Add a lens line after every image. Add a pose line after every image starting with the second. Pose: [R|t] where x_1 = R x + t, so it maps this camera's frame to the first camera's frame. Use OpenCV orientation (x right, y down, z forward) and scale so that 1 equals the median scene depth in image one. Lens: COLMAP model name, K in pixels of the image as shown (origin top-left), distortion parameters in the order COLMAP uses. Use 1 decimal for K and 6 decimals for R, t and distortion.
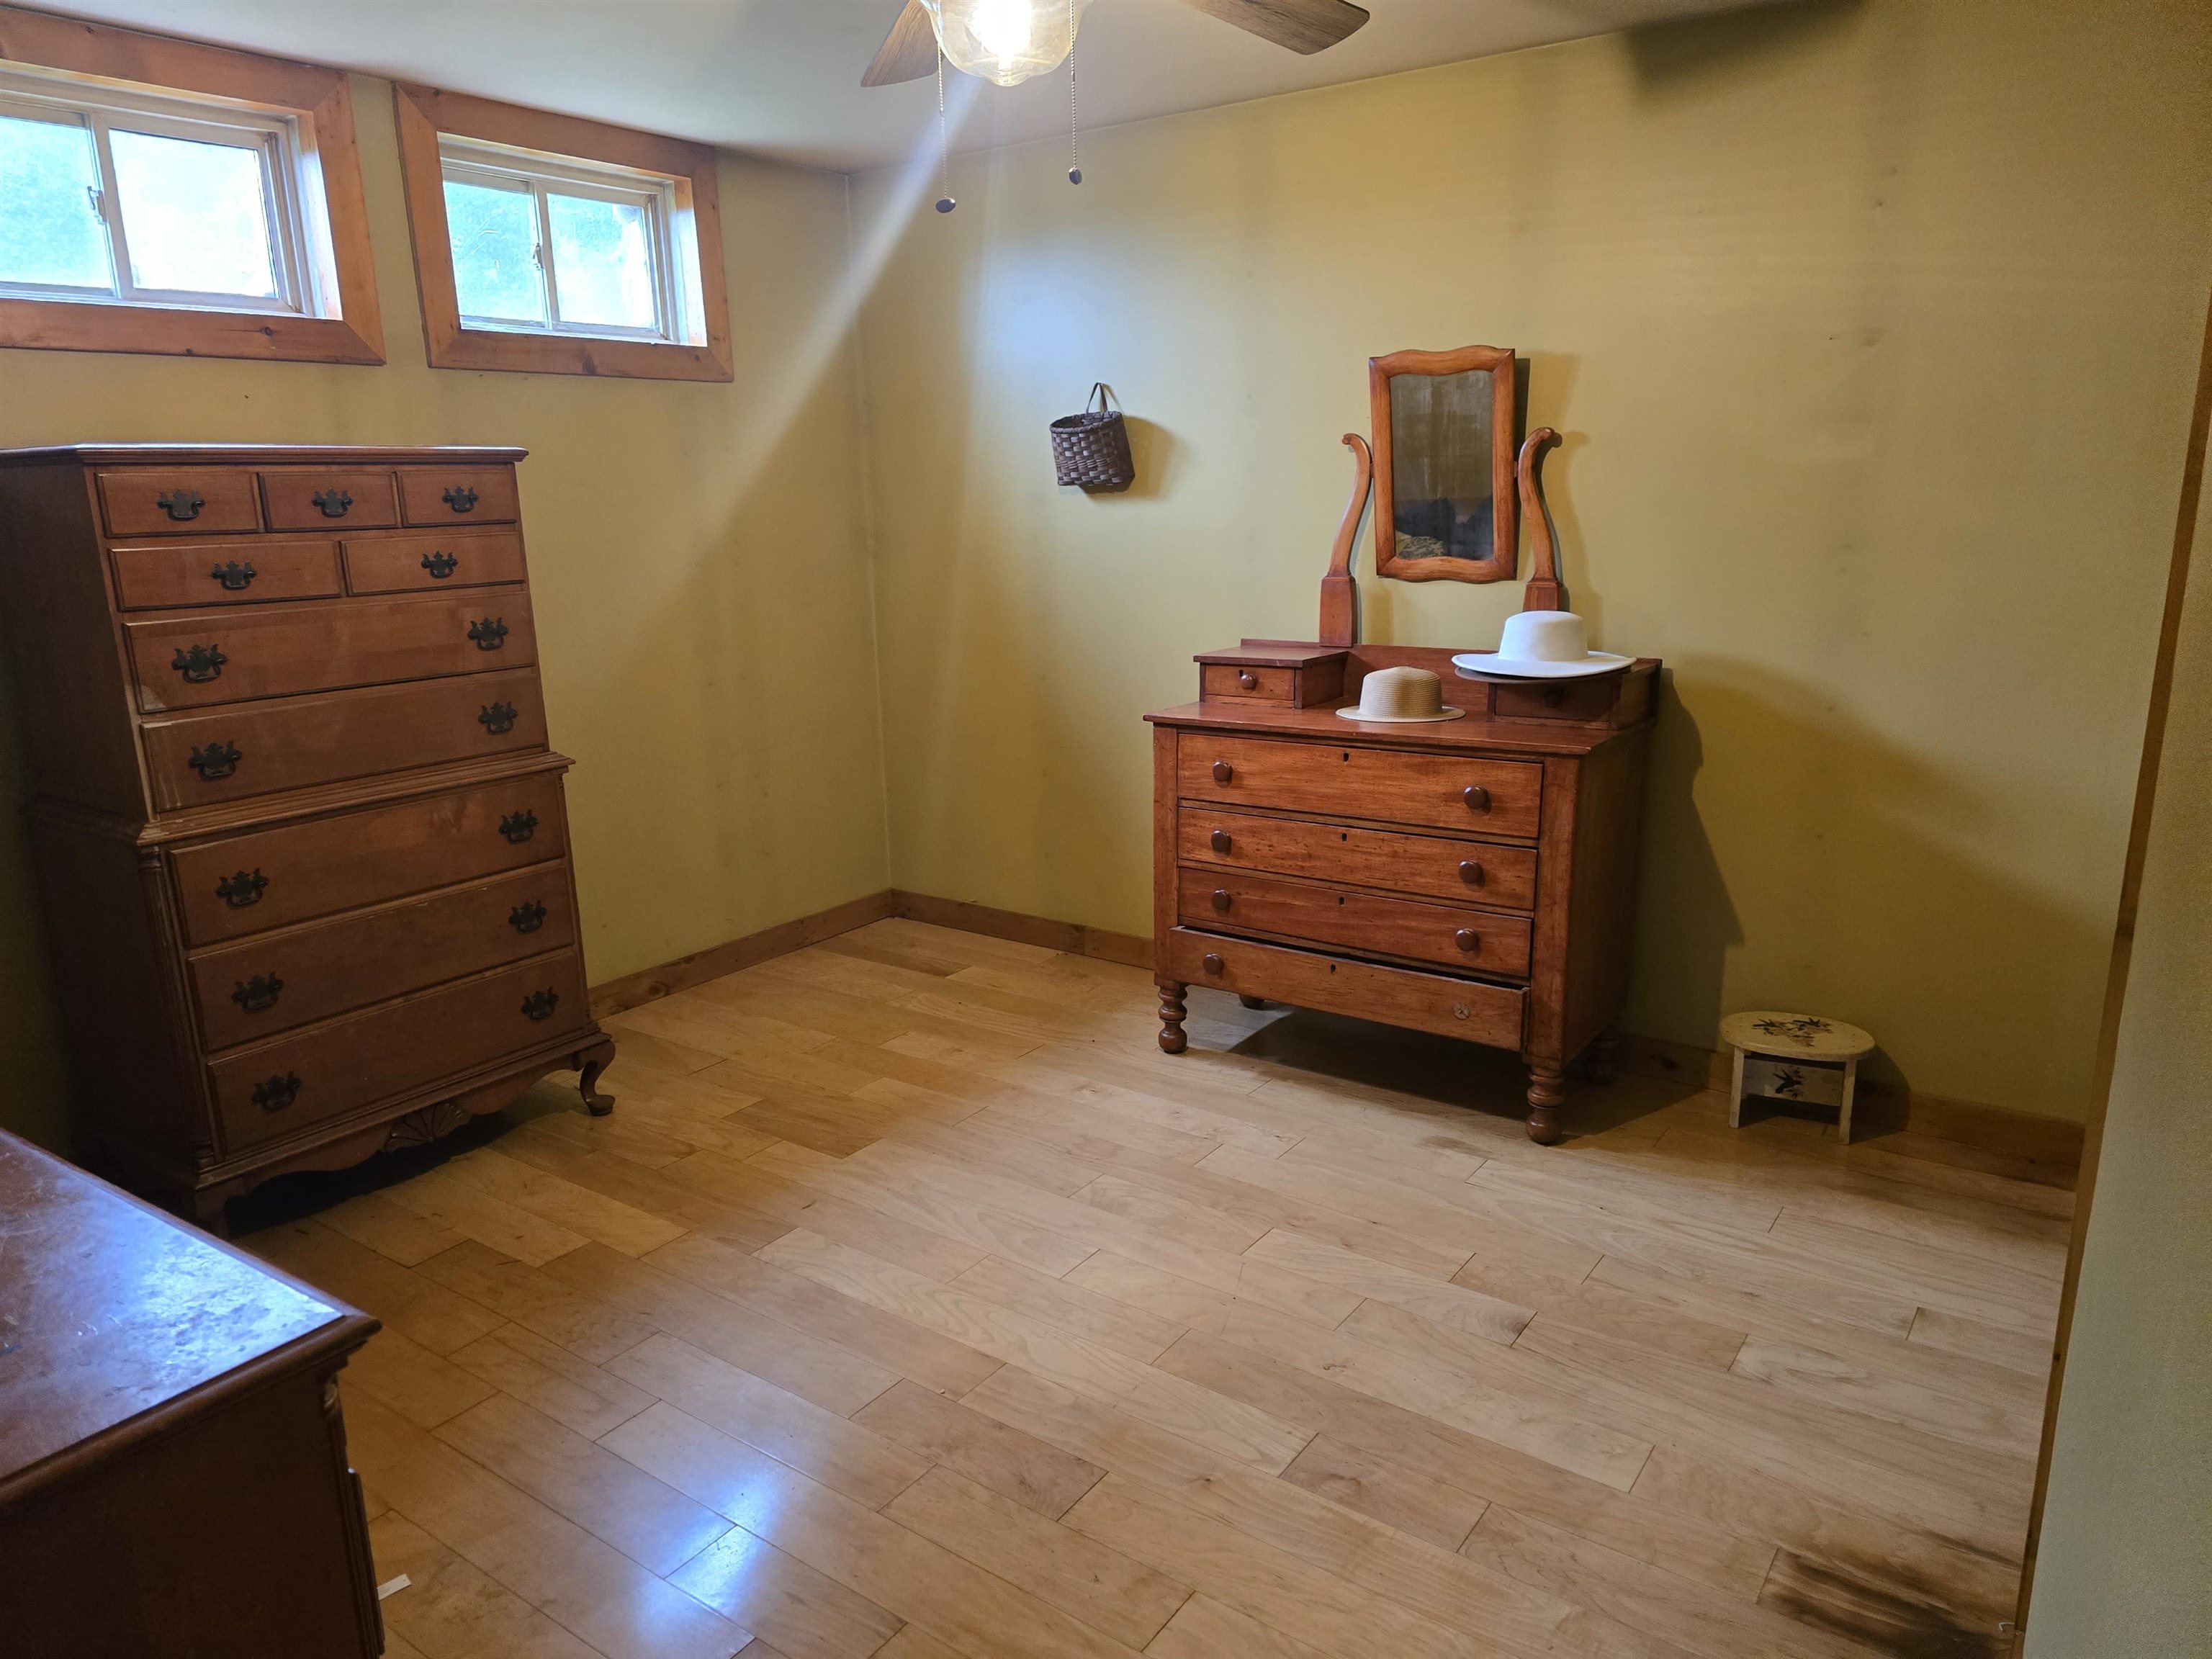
lens RADIAL K [[1489.8, 0, 1113.1], [0, 1489.8, 834.8], [0, 0, 1]] dist [0.113897, -0.152348]
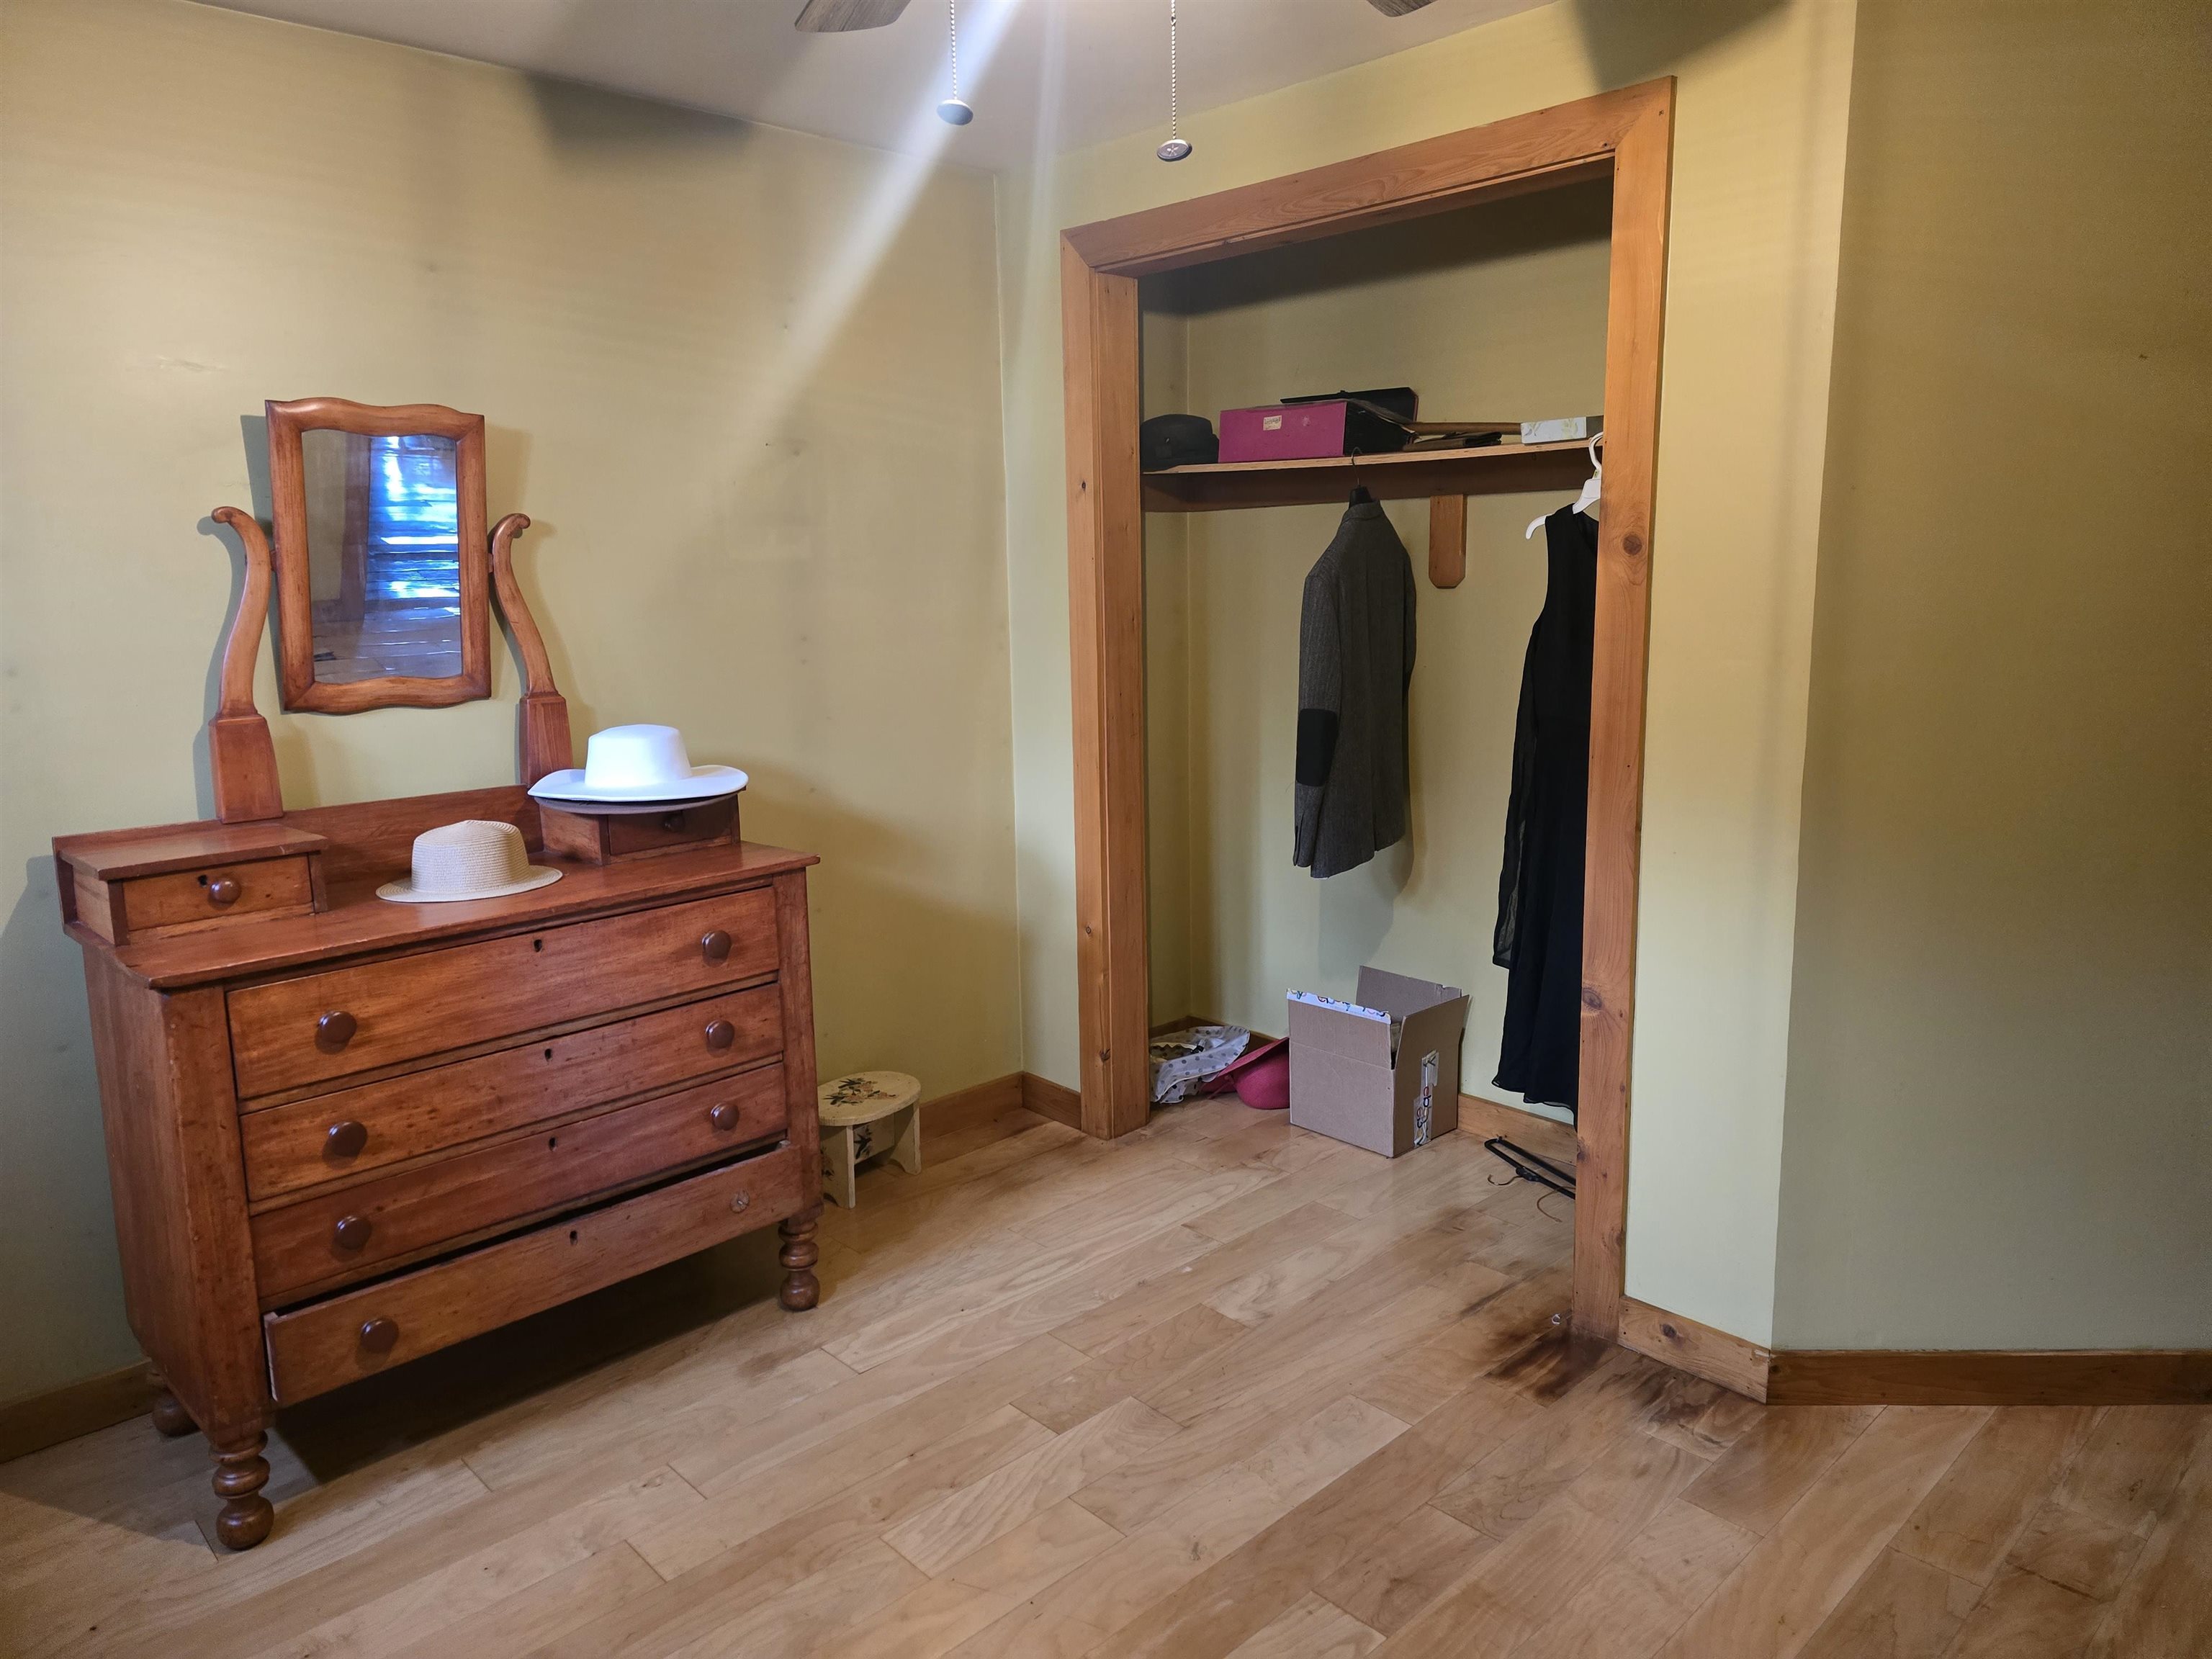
lens RADIAL K [[1464.4, 0, 1106.7], [0, 1464.4, 794.5], [0, 0, 1]] dist [0.033308, -0.003731]
pose [[0.193696, -0.139287, 0.971124, -0.465438], [0.240103, 0.966498, 0.090734, -0.119334], [-0.951227, 0.215595, 0.220650, 0.559575]]
